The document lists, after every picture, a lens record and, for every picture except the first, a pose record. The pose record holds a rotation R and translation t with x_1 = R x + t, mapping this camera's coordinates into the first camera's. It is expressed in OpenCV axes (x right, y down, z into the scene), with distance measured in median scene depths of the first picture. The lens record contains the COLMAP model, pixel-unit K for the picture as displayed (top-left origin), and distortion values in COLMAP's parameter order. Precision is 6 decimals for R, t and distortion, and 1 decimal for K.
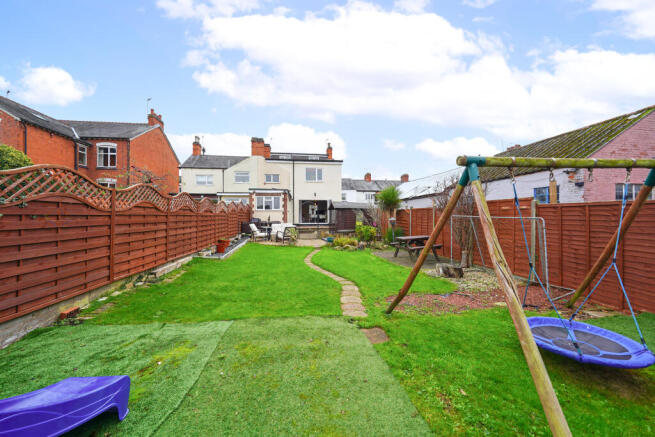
lens RADIAL K [[227.4, 0, 325.8], [0, 227.4, 215.8], [0, 0, 1]] dist [-0.016668, 0.000470]
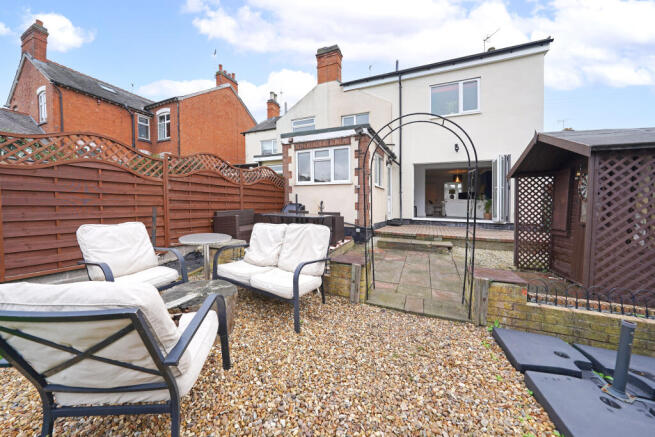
lens RADIAL K [[227.4, 0, 323.8], [0, 227.4, 200.9], [0, 0, 1]] dist [-0.016668, 0.000470]
pose [[0.837839, 0.009928, -0.545827, -0.029689], [-0.015967, 0.999853, -0.006323, 0.007117], [0.545684, 0.014013, 0.837874, 0.629975]]
